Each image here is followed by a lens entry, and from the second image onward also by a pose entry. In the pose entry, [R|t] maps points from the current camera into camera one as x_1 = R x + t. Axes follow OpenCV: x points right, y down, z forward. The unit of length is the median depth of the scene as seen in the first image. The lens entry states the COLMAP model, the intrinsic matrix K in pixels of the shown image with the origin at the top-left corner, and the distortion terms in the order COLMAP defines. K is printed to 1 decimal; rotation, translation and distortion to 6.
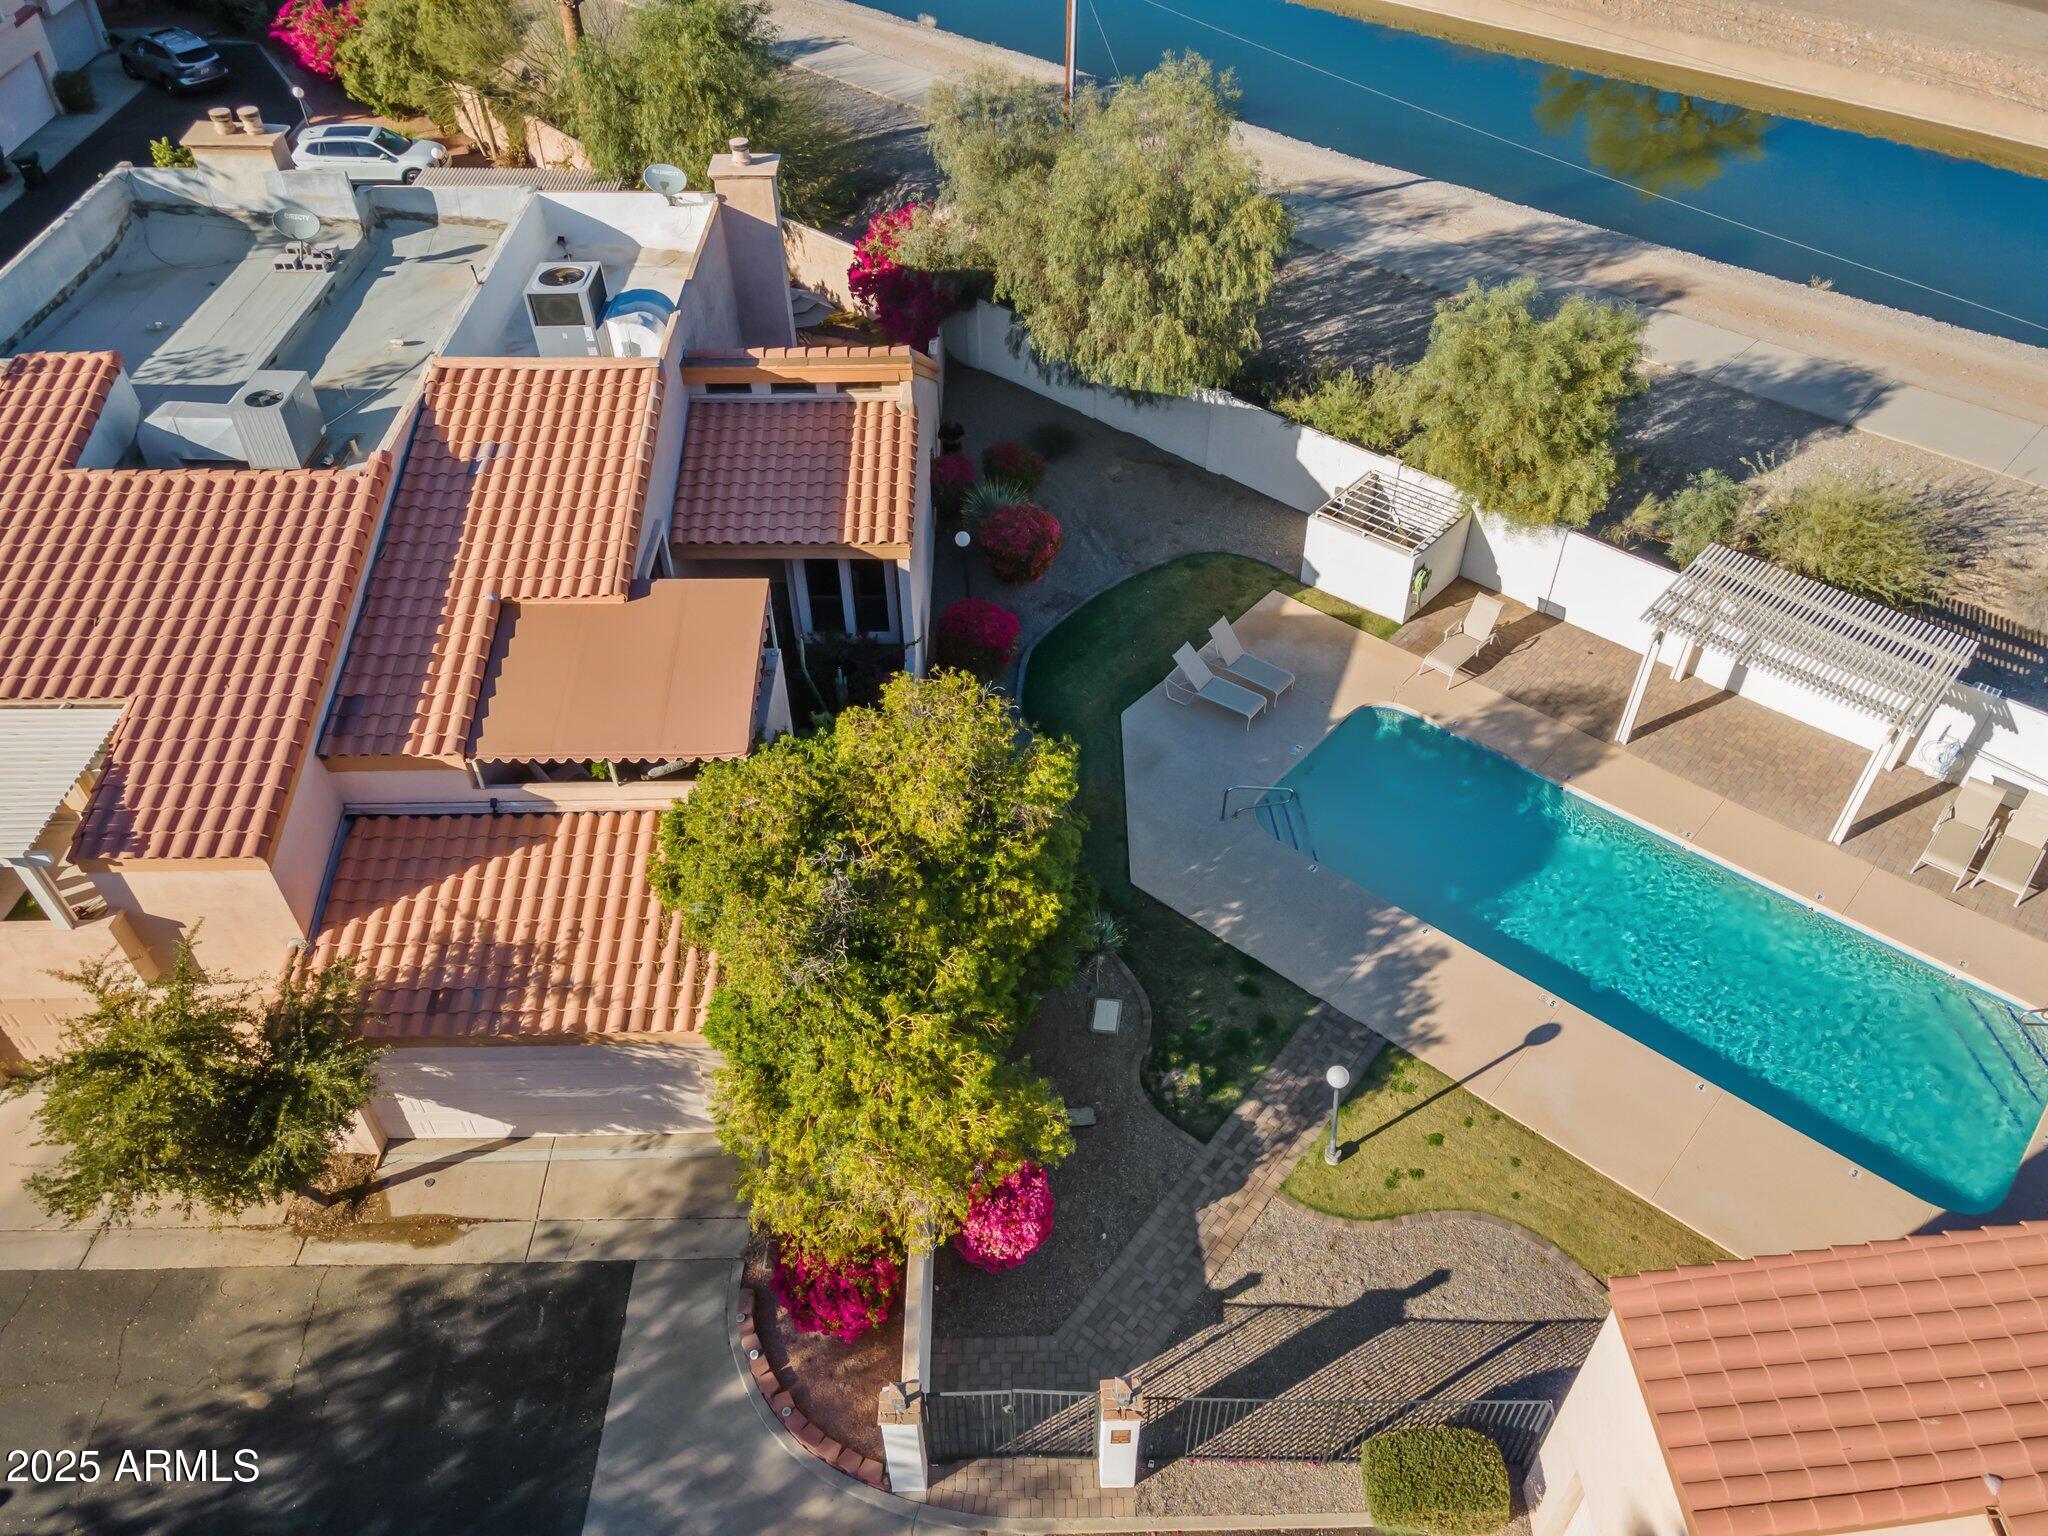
lens RADIAL K [[1489.6, 0, 1042.0], [0, 1489.6, 770.0], [0, 0, 1]] dist [0.024091, 0.038586]
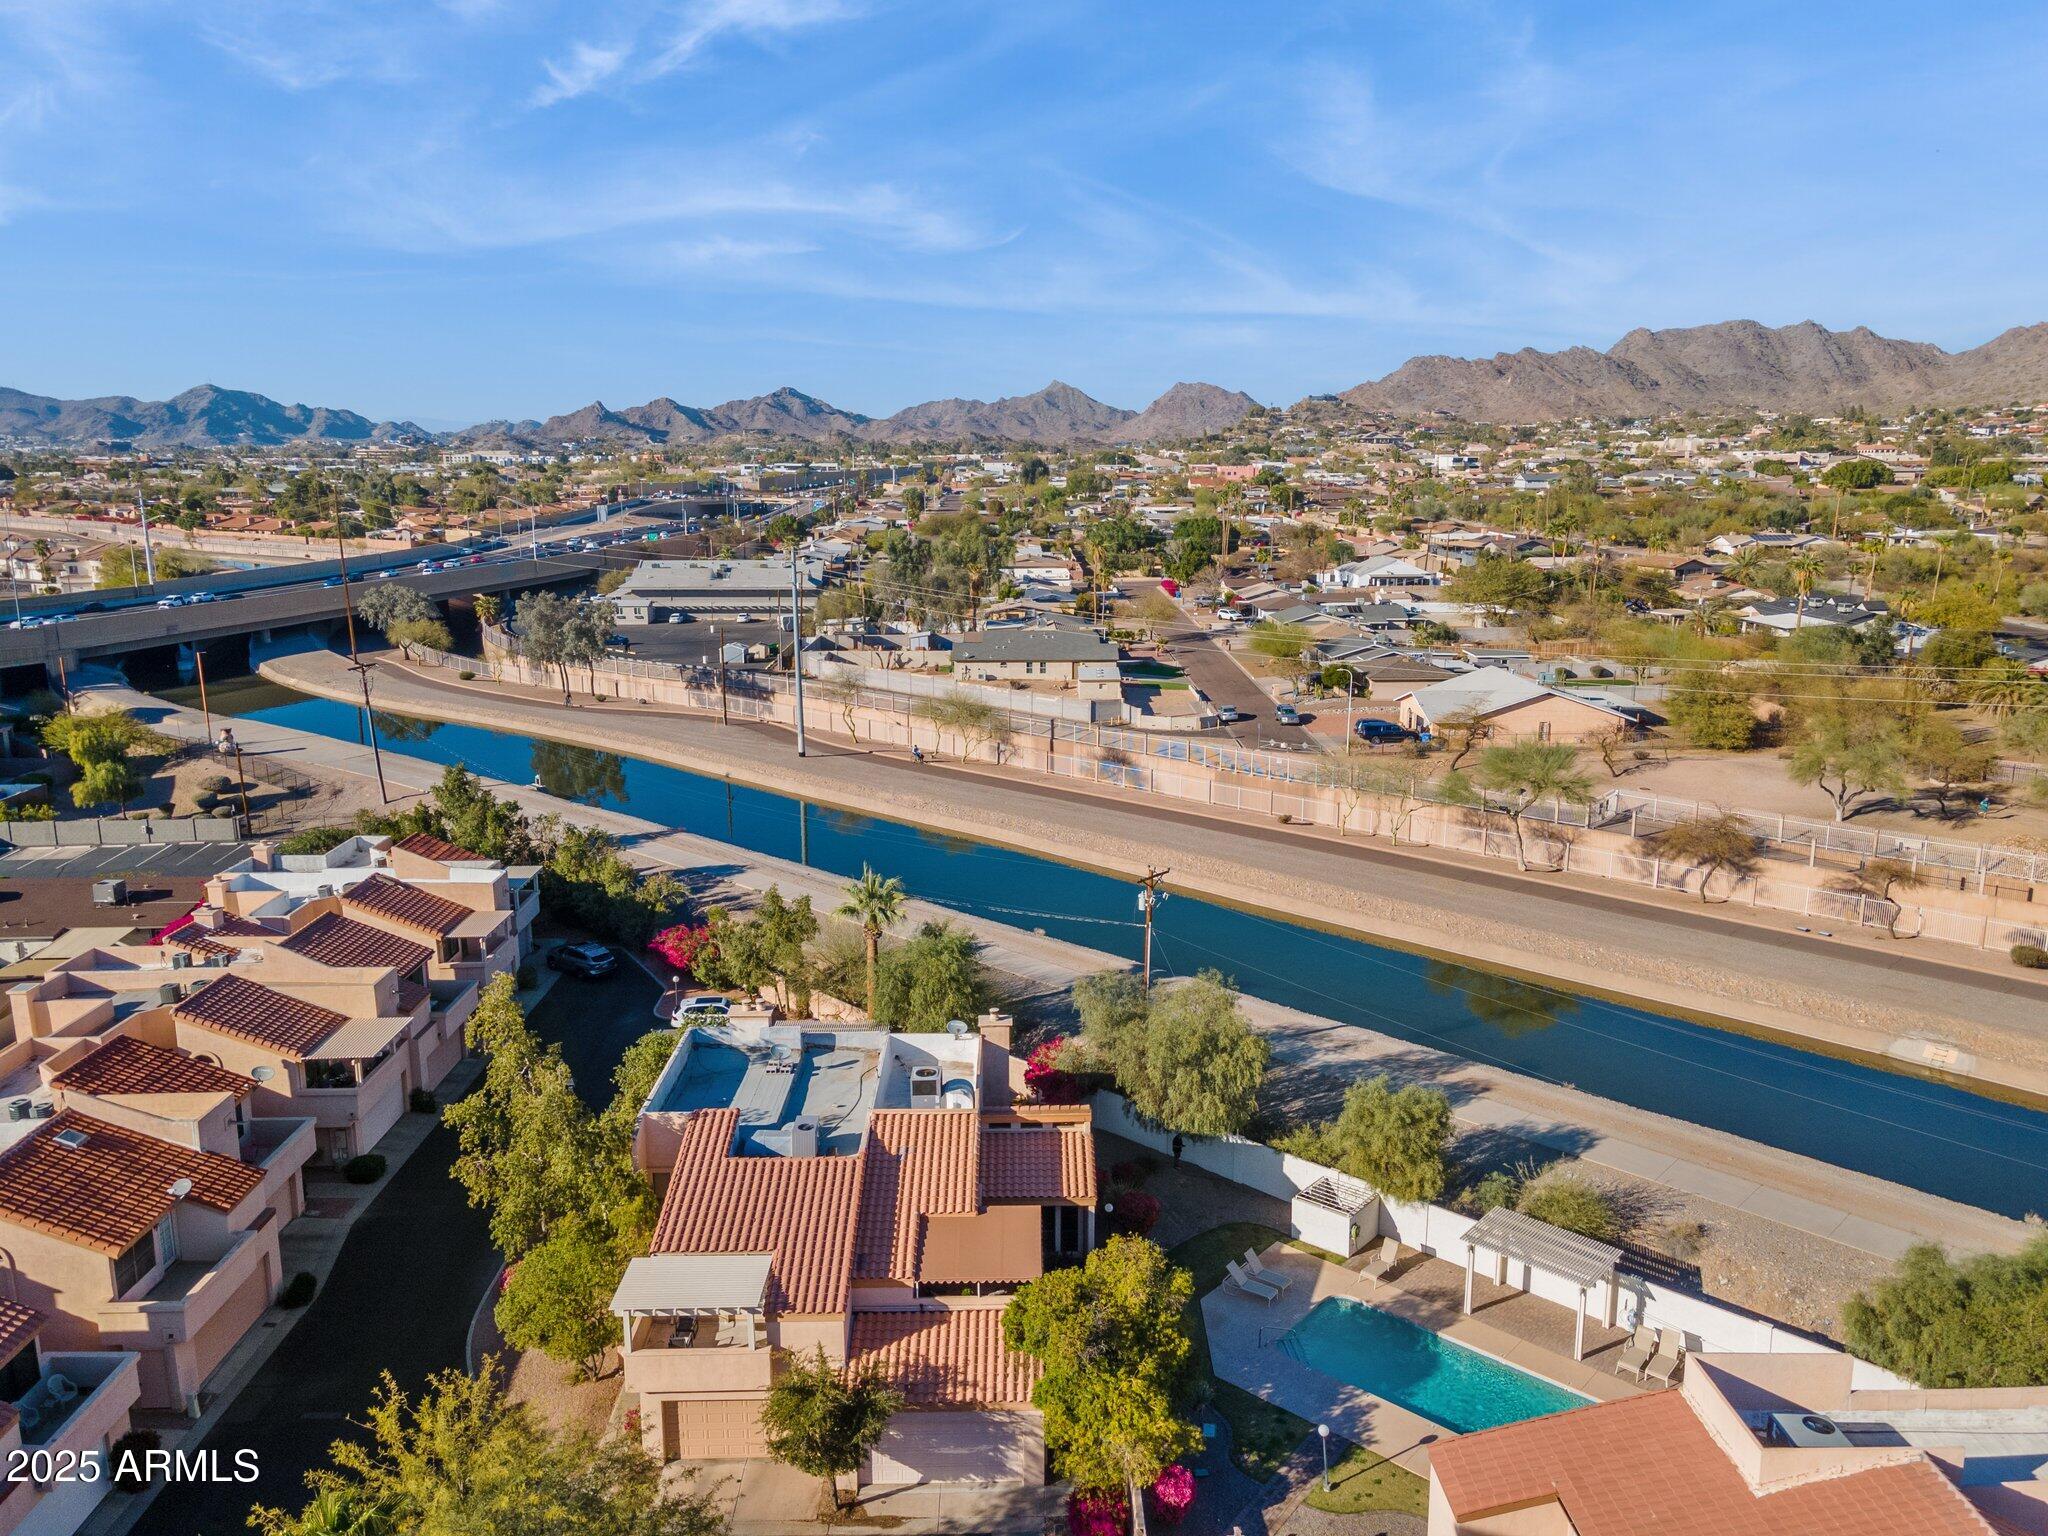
lens RADIAL K [[1489.6, 0, 1033.7], [0, 1489.6, 775.4], [0, 0, 1]] dist [0.024091, 0.038586]
pose [[0.999998, 0.001586, -0.000950, -0.176552], [-0.001849, 0.862848, -0.505460, 0.393083], [0.000018, 0.505460, 0.862850, -1.086972]]
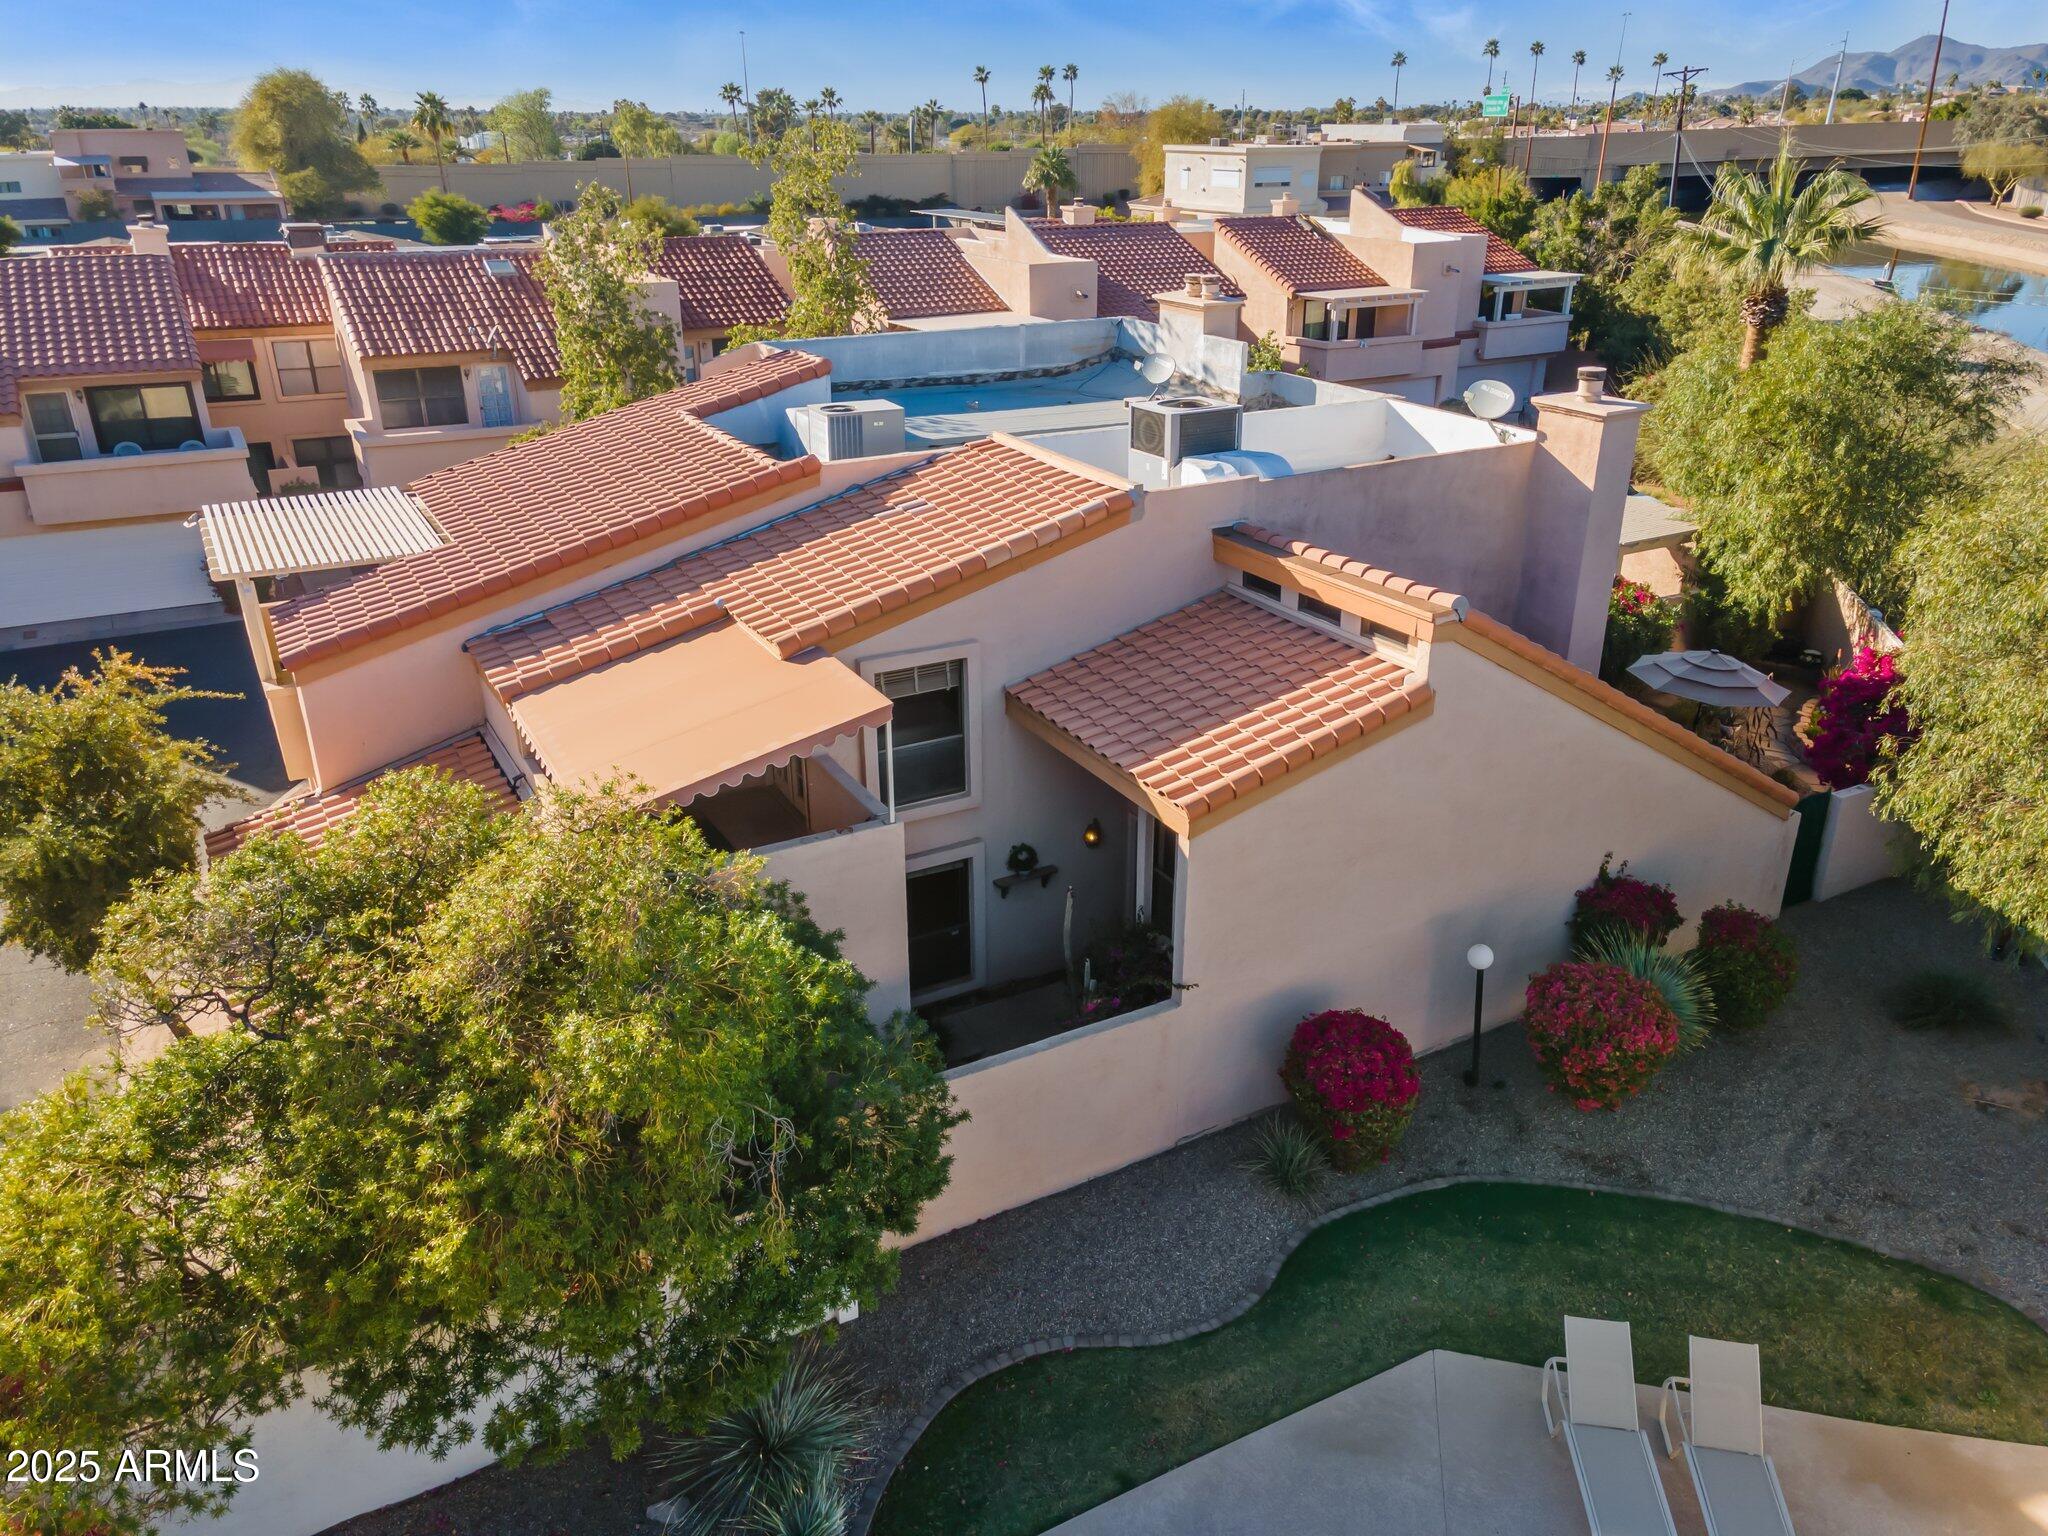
lens RADIAL K [[1489.6, 0, 1032.5], [0, 1489.6, 759.0], [0, 0, 1]] dist [0.024091, 0.038586]
pose [[0.477224, 0.349828, -0.806150, 0.369528], [-0.594573, 0.804036, -0.003065, -0.133121], [0.647101, 0.480777, 0.591704, 0.598516]]
